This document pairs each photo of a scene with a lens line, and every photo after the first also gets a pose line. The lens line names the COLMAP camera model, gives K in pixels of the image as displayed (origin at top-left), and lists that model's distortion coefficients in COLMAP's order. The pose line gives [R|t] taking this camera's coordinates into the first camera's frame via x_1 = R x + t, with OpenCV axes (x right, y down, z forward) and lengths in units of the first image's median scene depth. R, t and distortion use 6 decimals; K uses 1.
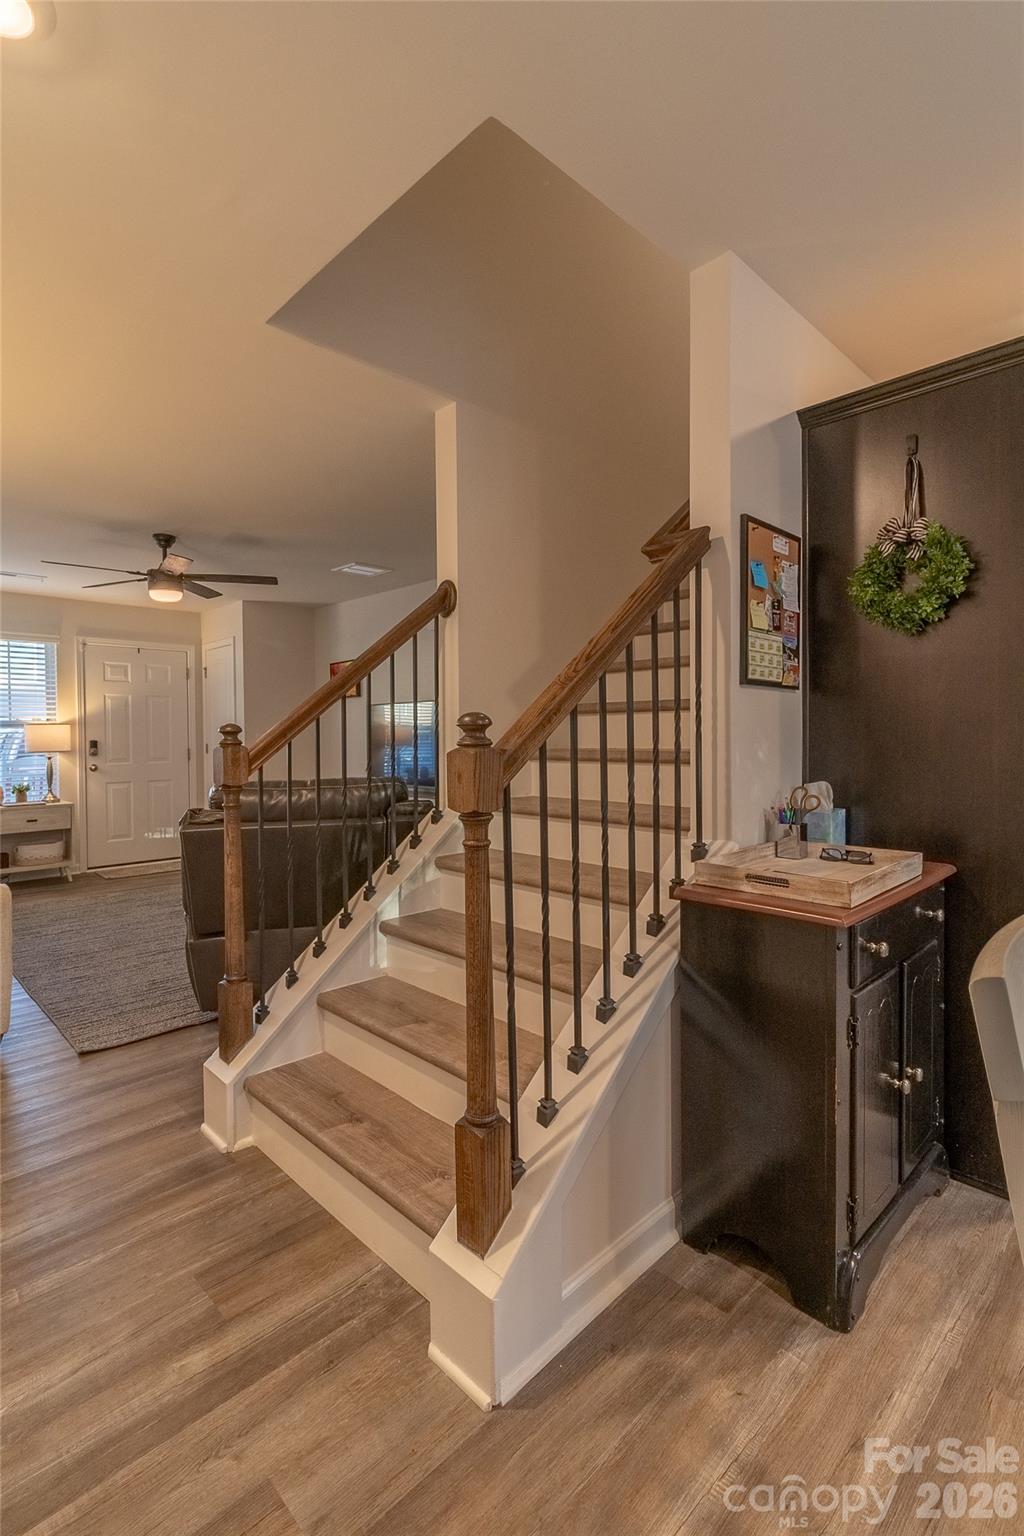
lens RADIAL K [[715.3, 0, 491.0], [0, 715.3, 742.1], [0, 0, 1]] dist [-0.000375, -0.001229]
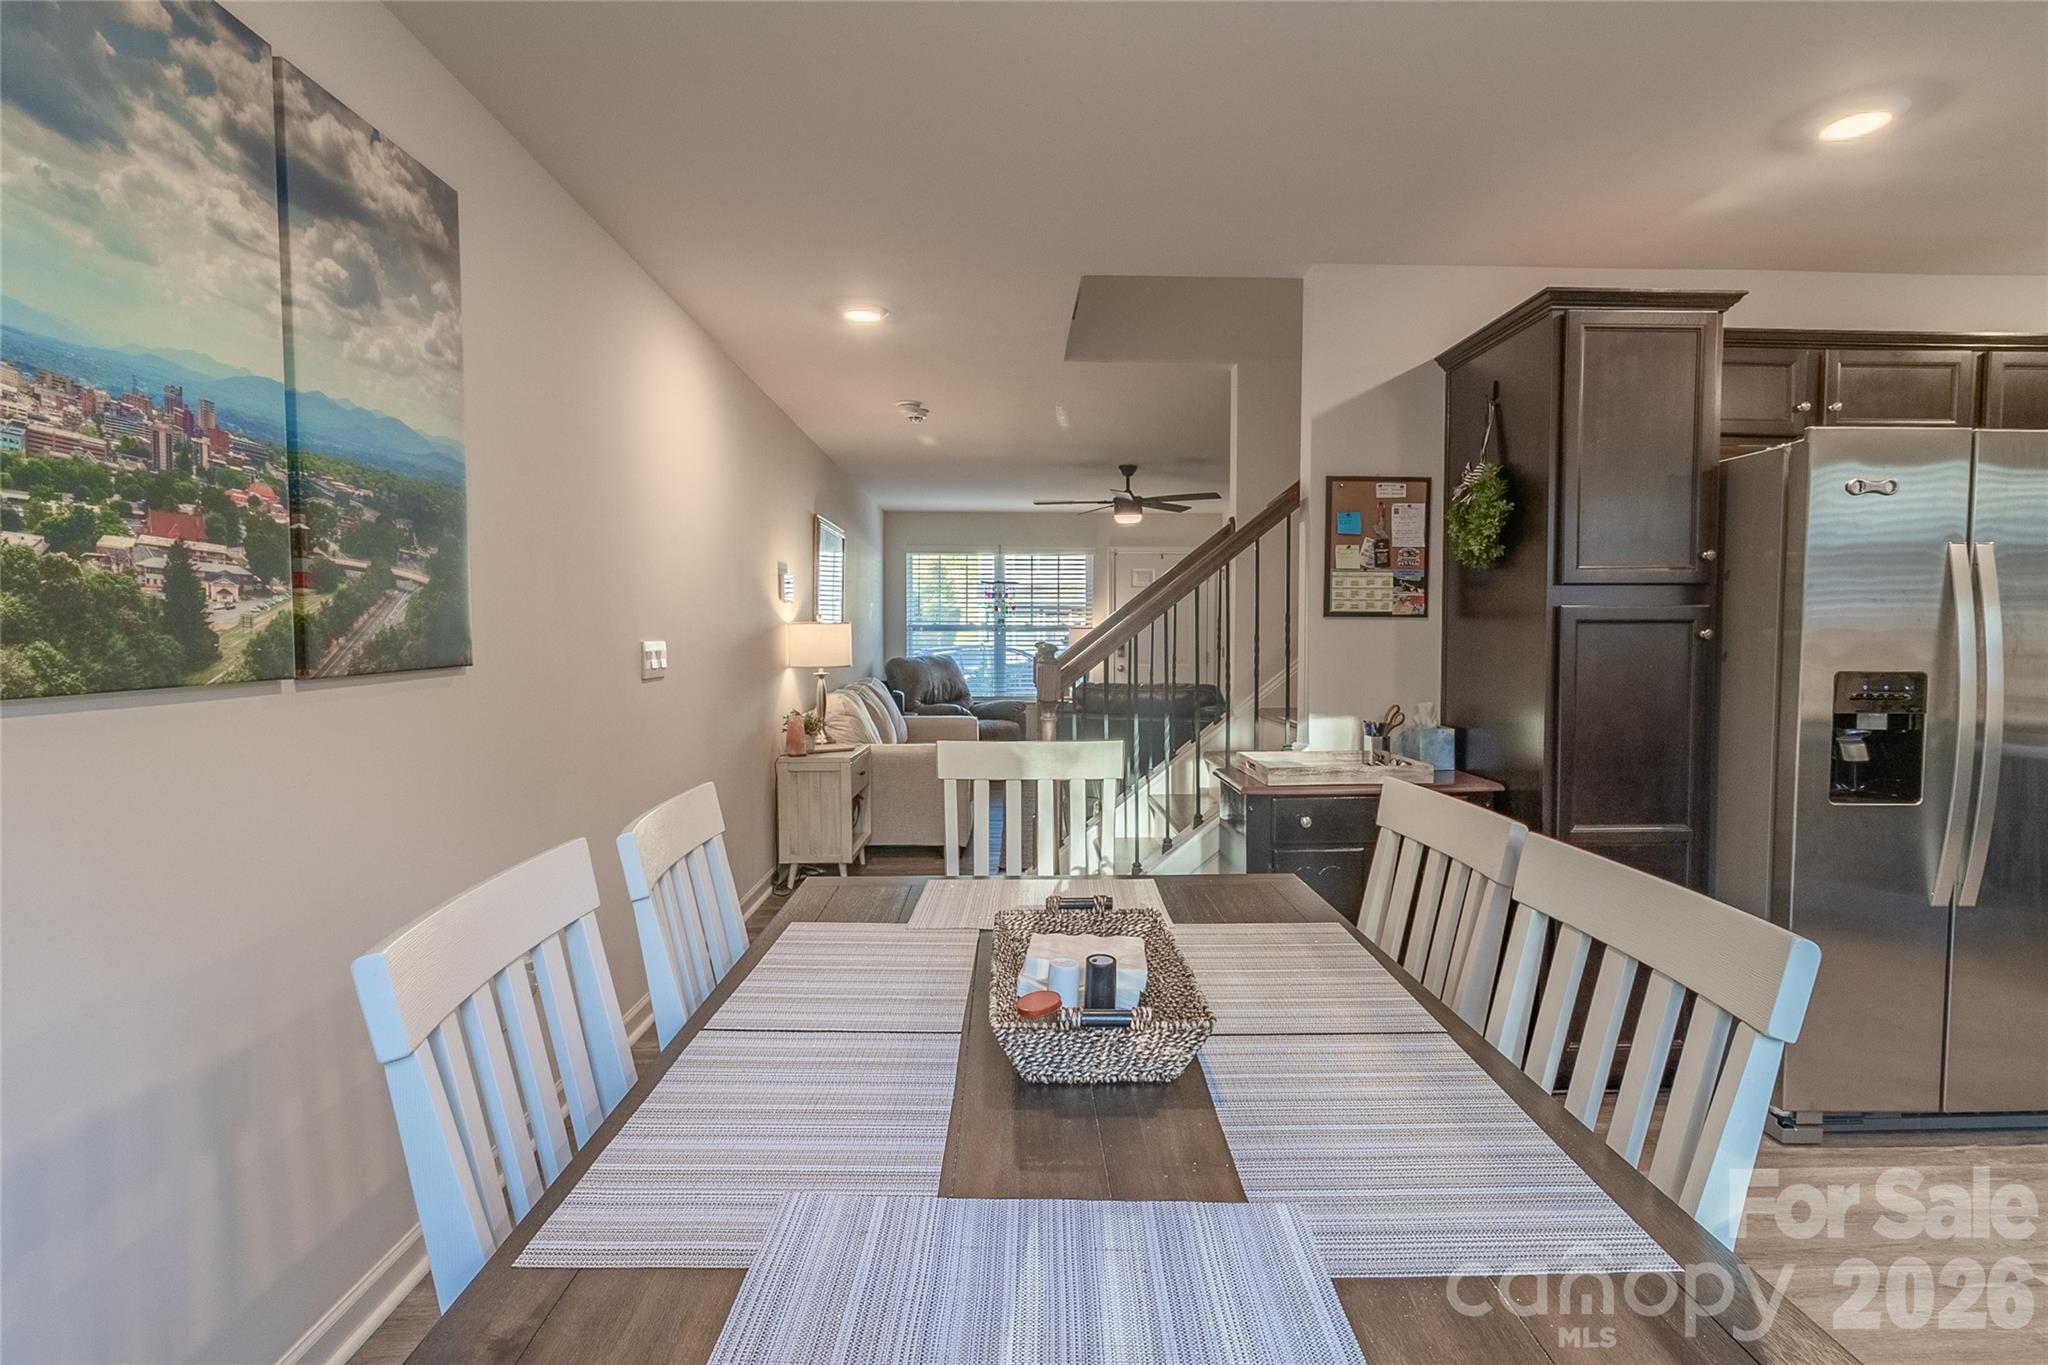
lens RADIAL K [[953.7, 0, 1018.4], [0, 953.7, 661.6], [0, 0, 1]] dist [-0.000375, -0.001229]
pose [[0.736120, 0.029227, -0.676220, 0.948620], [-0.015353, 0.999531, 0.026489, -0.034962], [0.676677, -0.009117, 0.736224, -0.484051]]
